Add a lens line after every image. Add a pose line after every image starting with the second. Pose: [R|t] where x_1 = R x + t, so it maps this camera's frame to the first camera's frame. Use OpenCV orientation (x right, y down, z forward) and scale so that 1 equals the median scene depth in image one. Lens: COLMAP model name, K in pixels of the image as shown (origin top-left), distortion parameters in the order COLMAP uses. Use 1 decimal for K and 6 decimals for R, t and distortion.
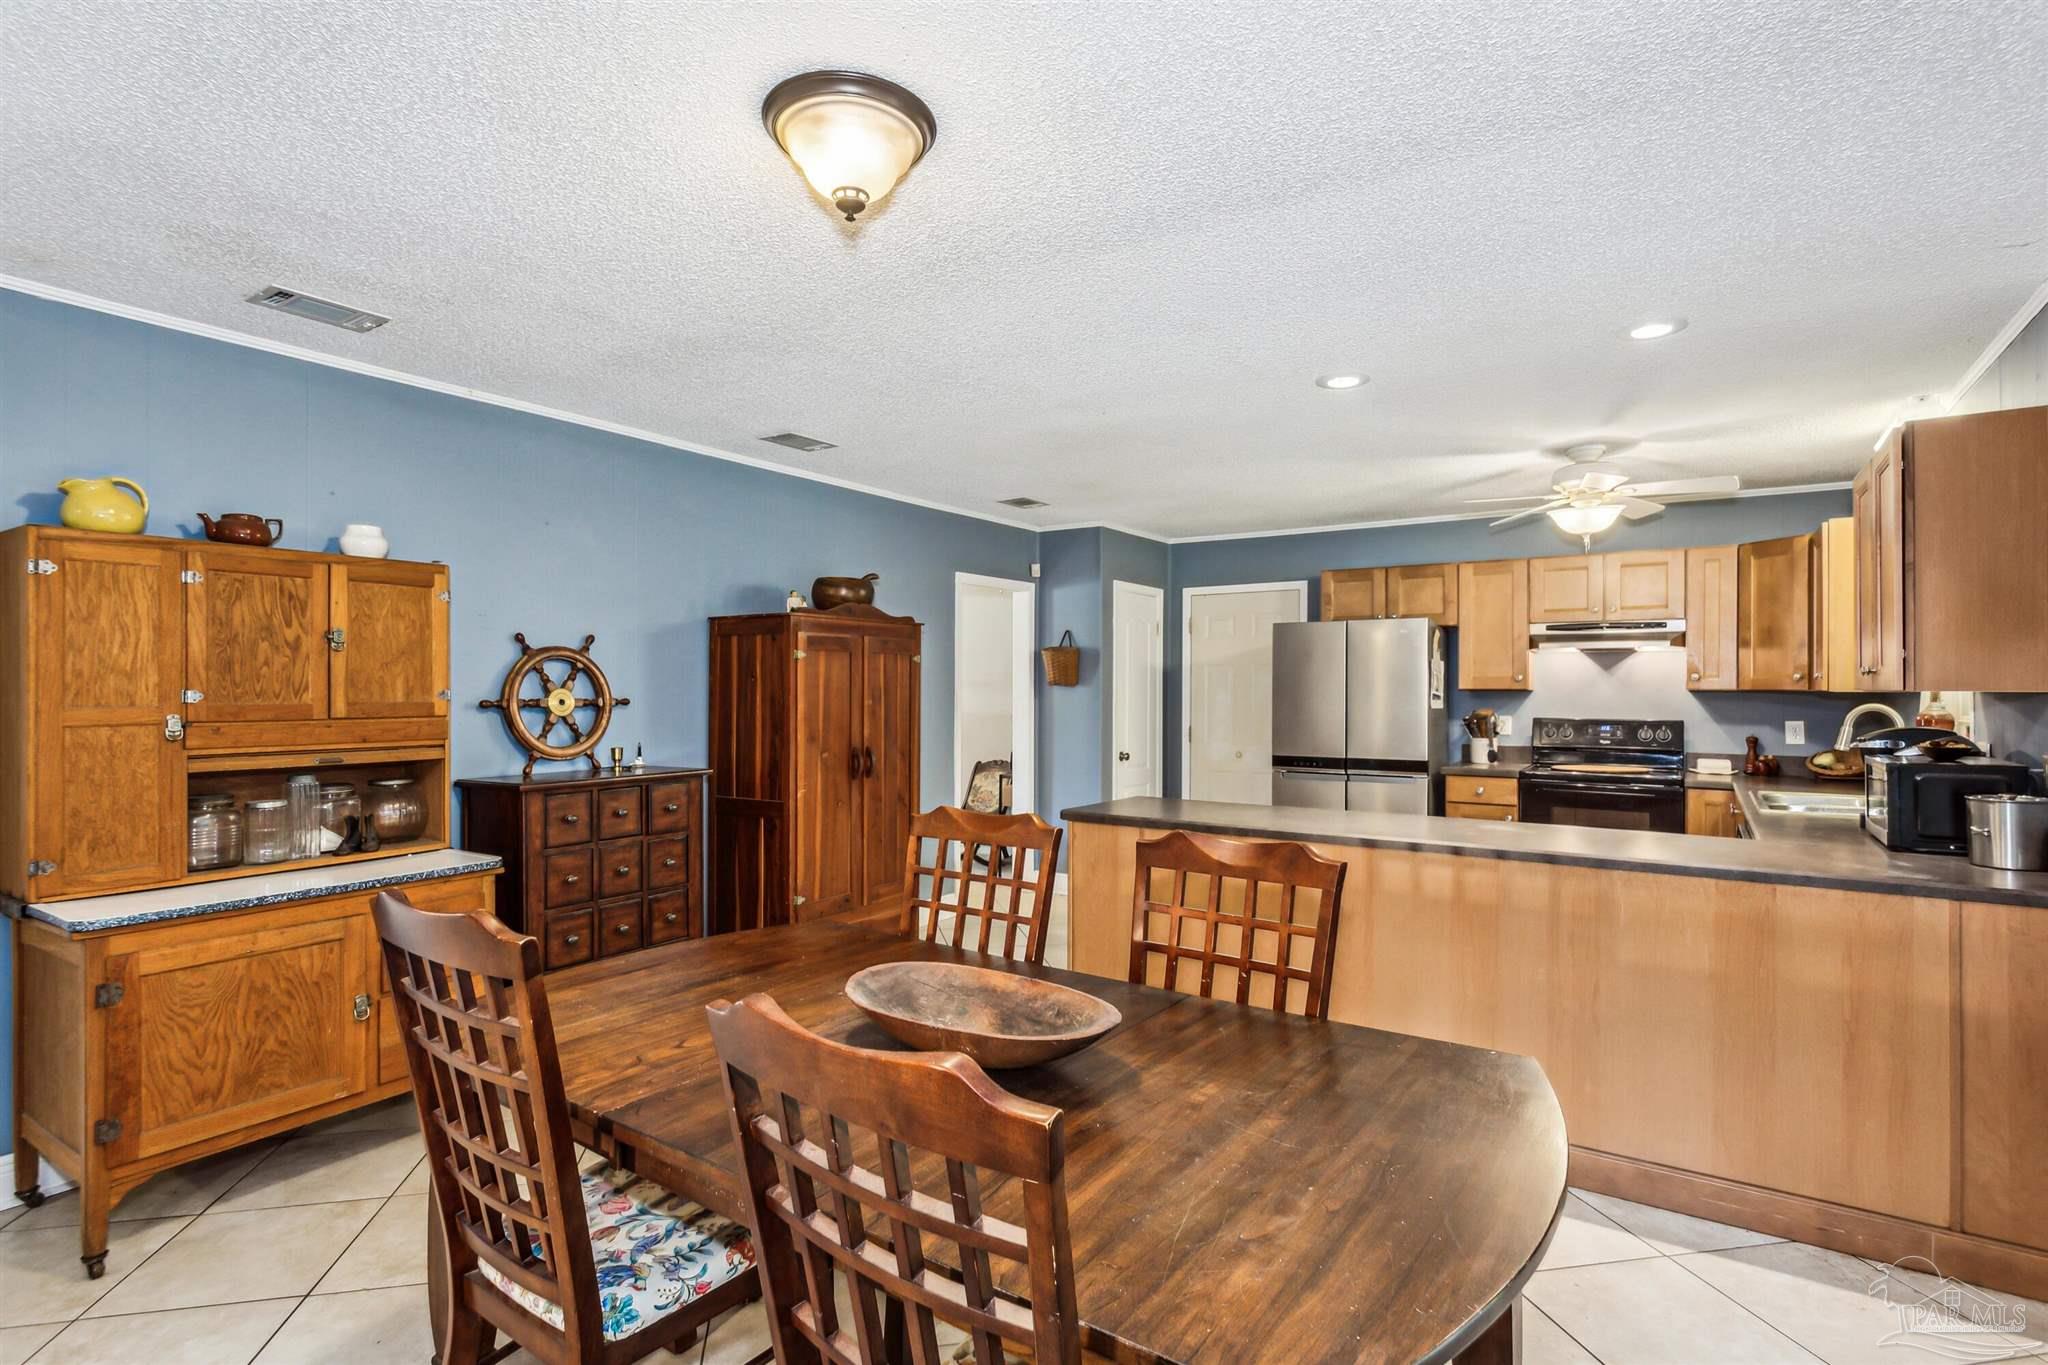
lens RADIAL K [[994.8, 0, 1024.0], [0, 994.8, 682.5], [0, 0, 1]] dist [-0.001062, -0.000199]
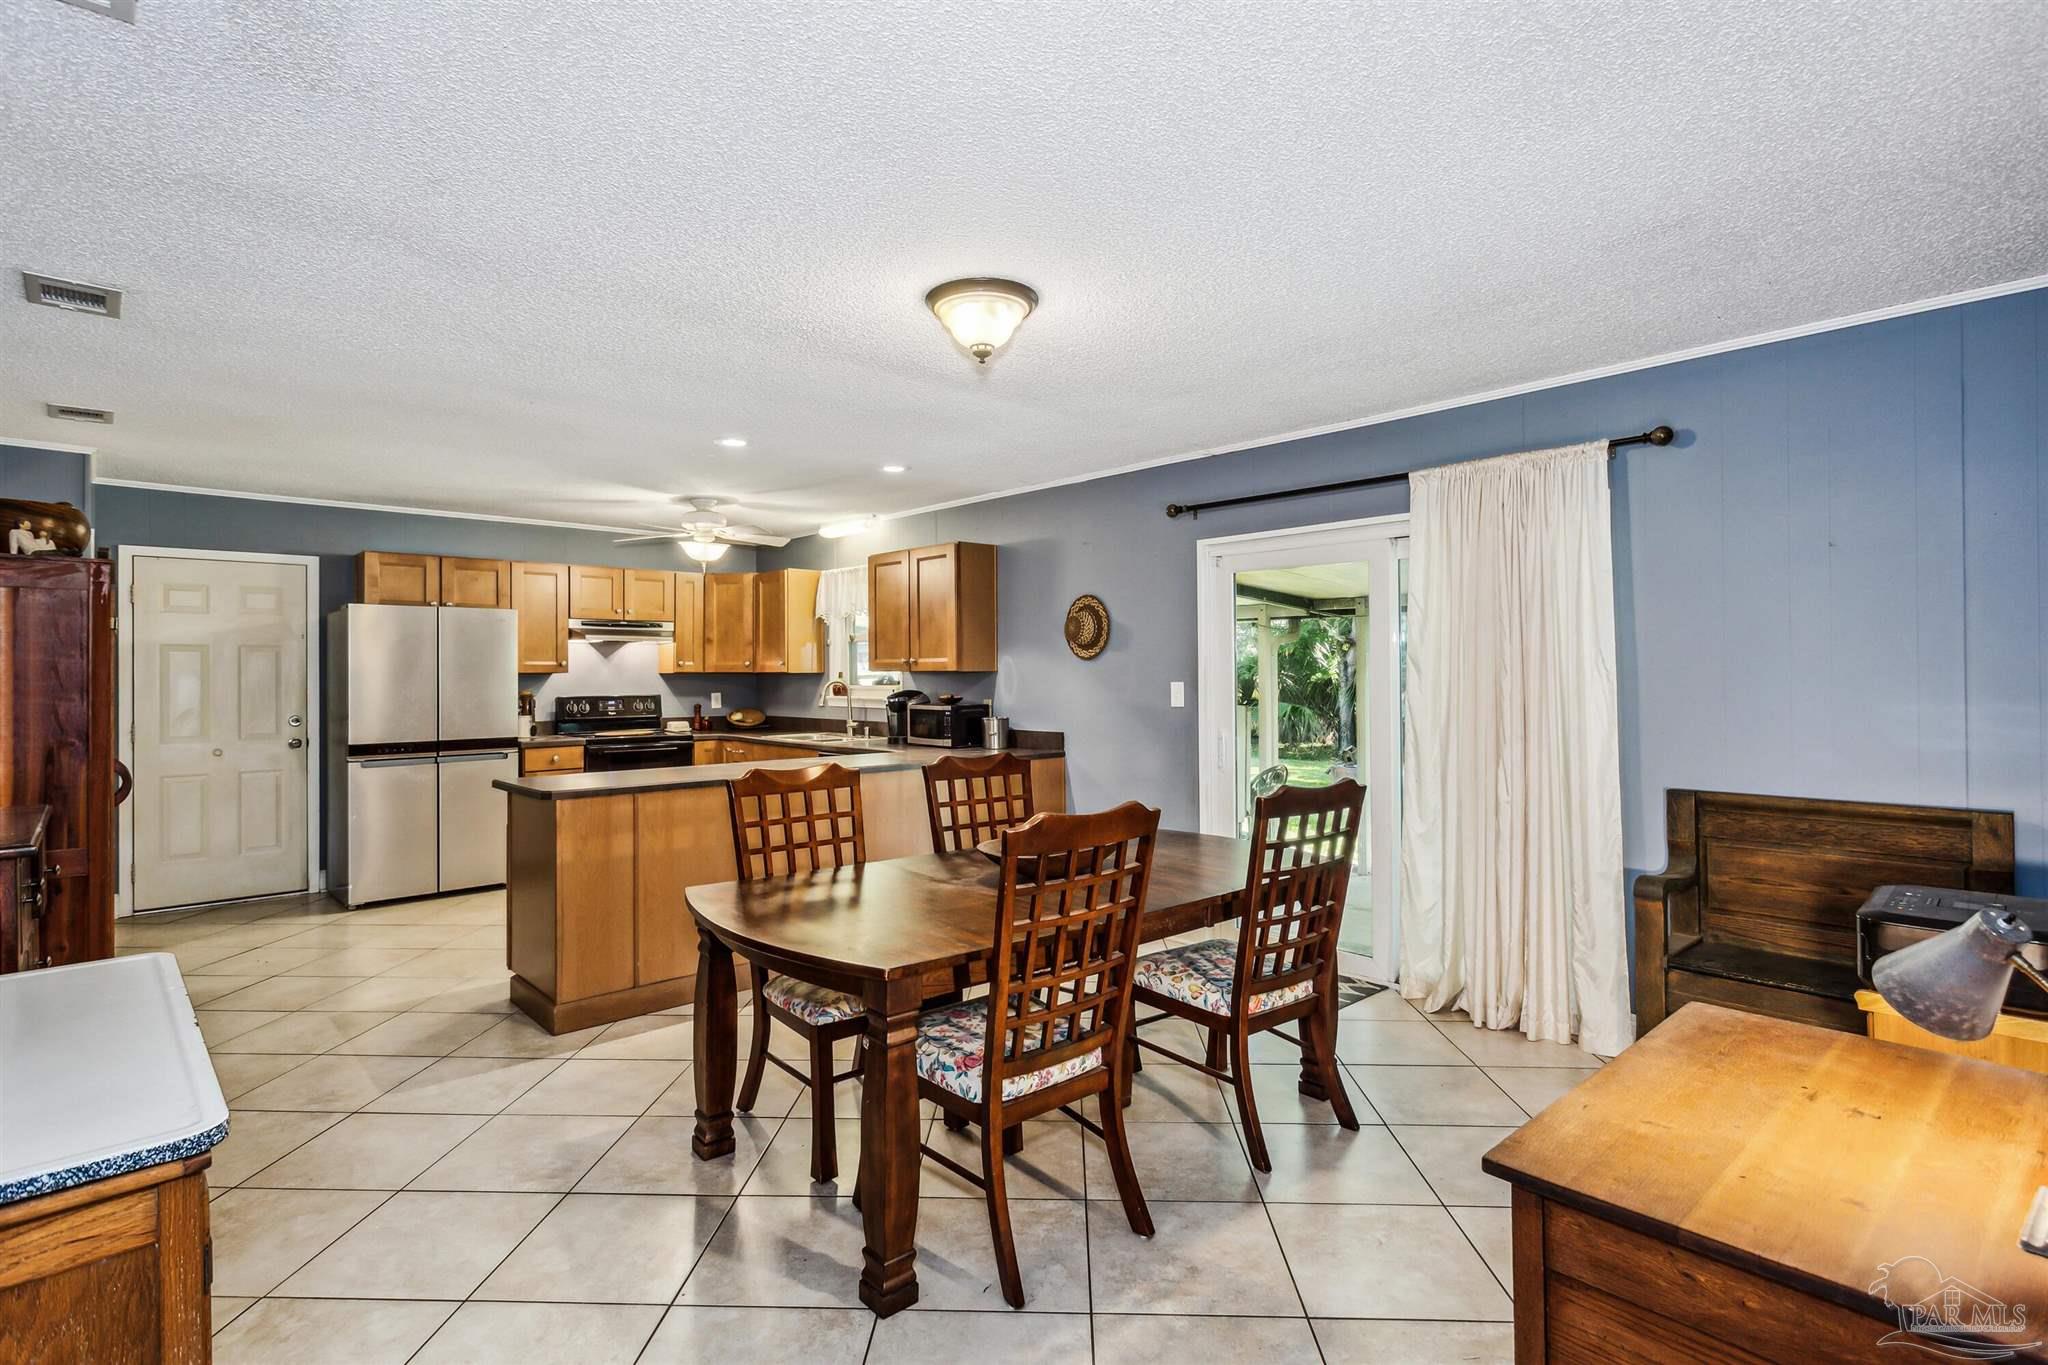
lens RADIAL K [[975.0, 0, 1008.7], [0, 975.0, 664.3], [0, 0, 1]] dist [0.001325, 0.000279]
pose [[0.236257, 0.005051, 0.971678, -0.542729], [-0.001911, 0.999987, -0.004733, 0.000910], [-0.971689, -0.000739, 0.236263, 0.199241]]
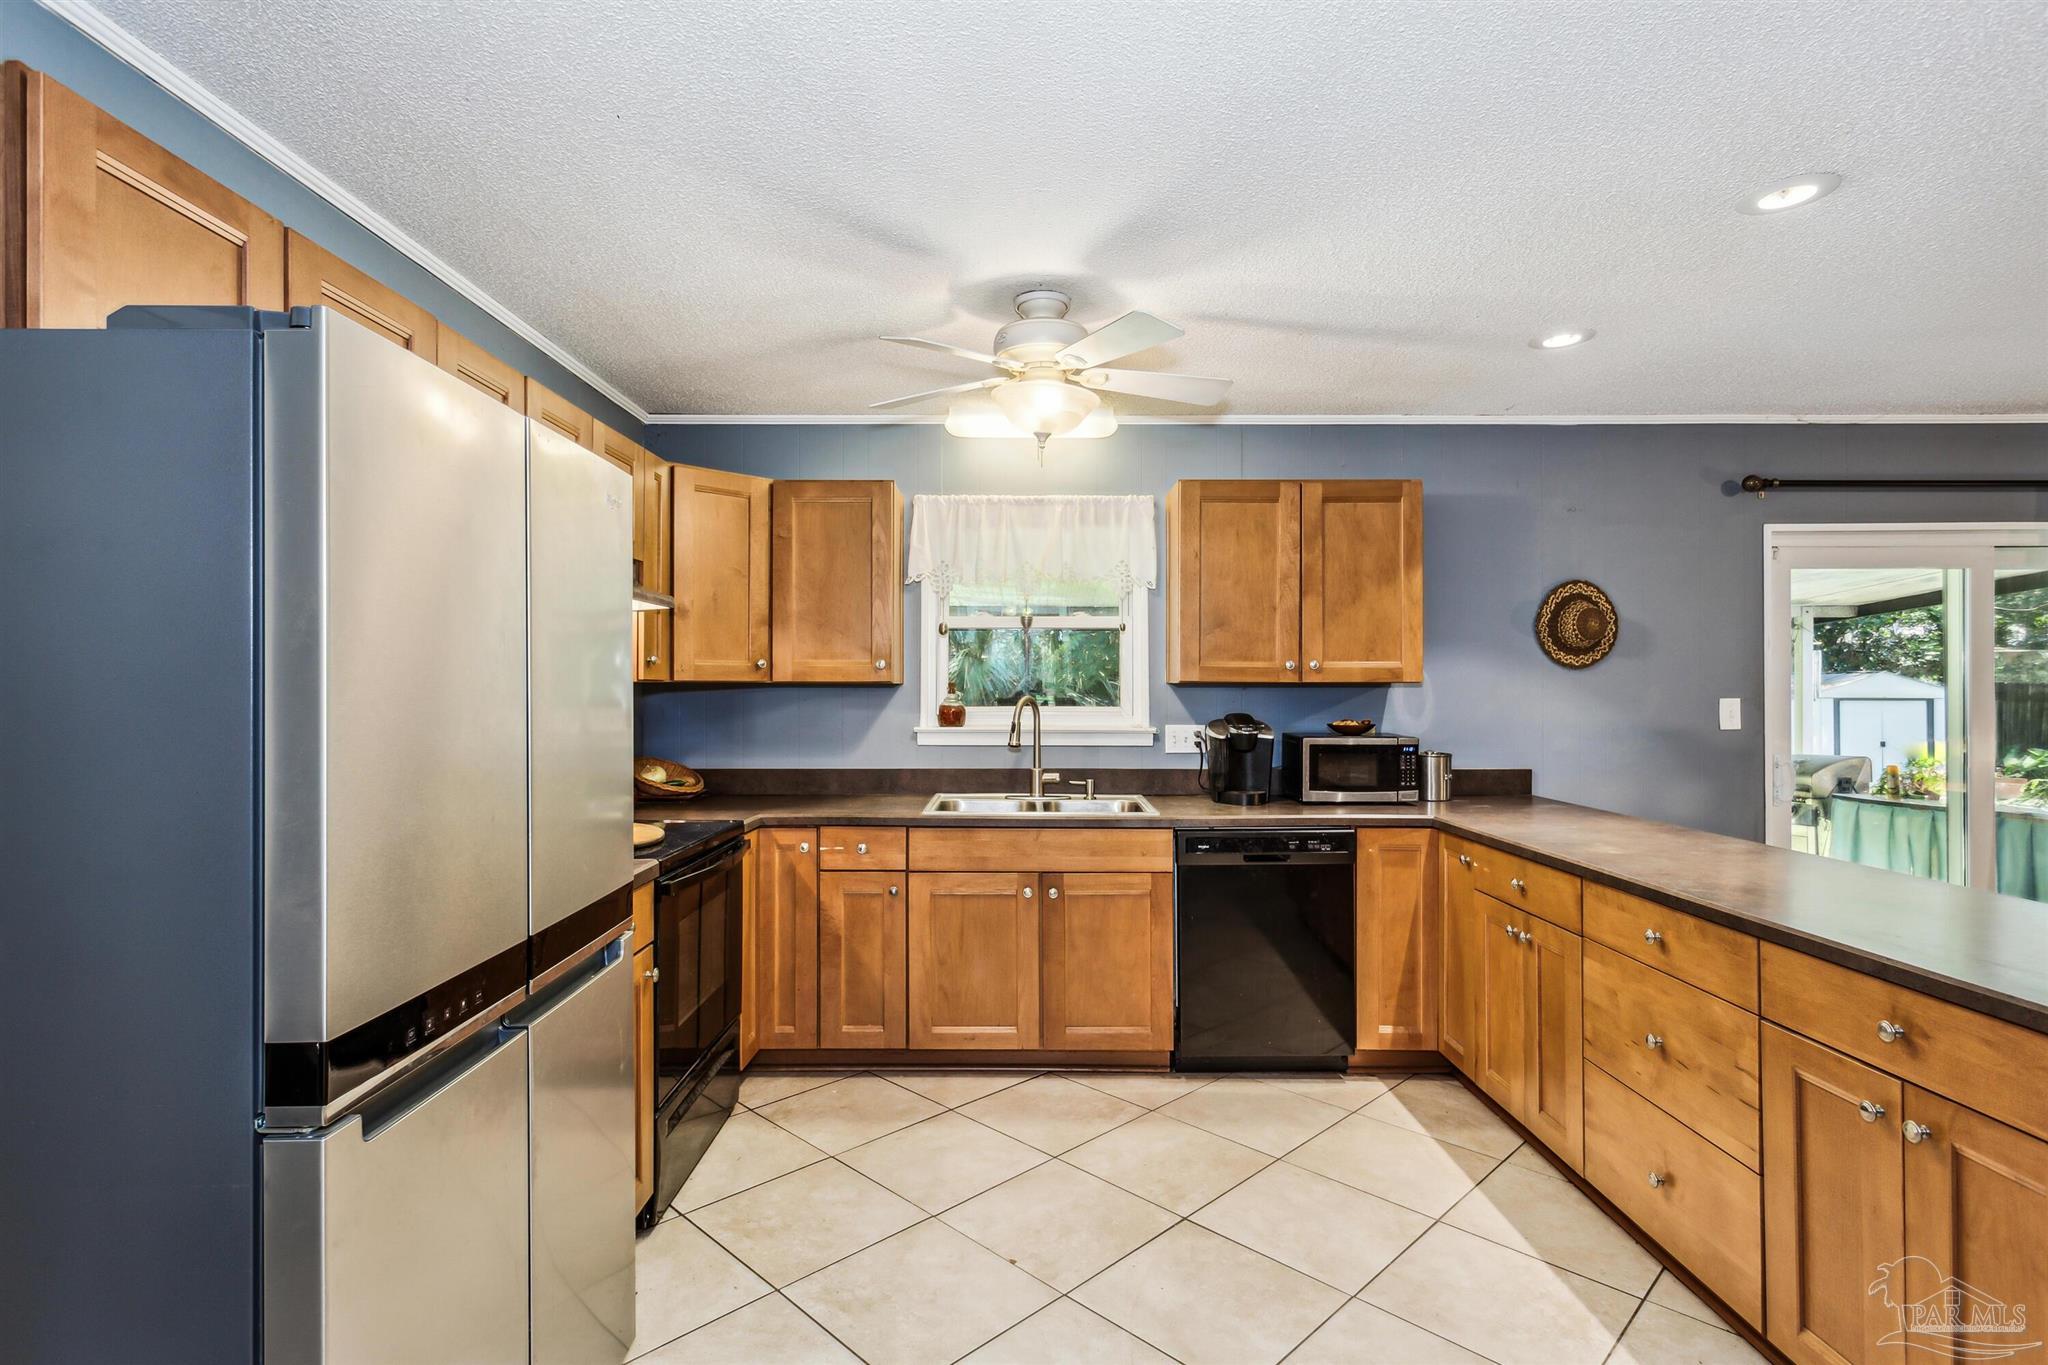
lens RADIAL K [[994.8, 0, 1024.0], [0, 994.8, 682.5], [0, 0, 1]] dist [-0.001062, -0.000199]
pose [[-0.546451, -0.002617, 0.837487, 0.025065], [-0.008197, 0.999964, -0.002223, 0.006655], [-0.837451, -0.008080, -0.546453, 1.076310]]
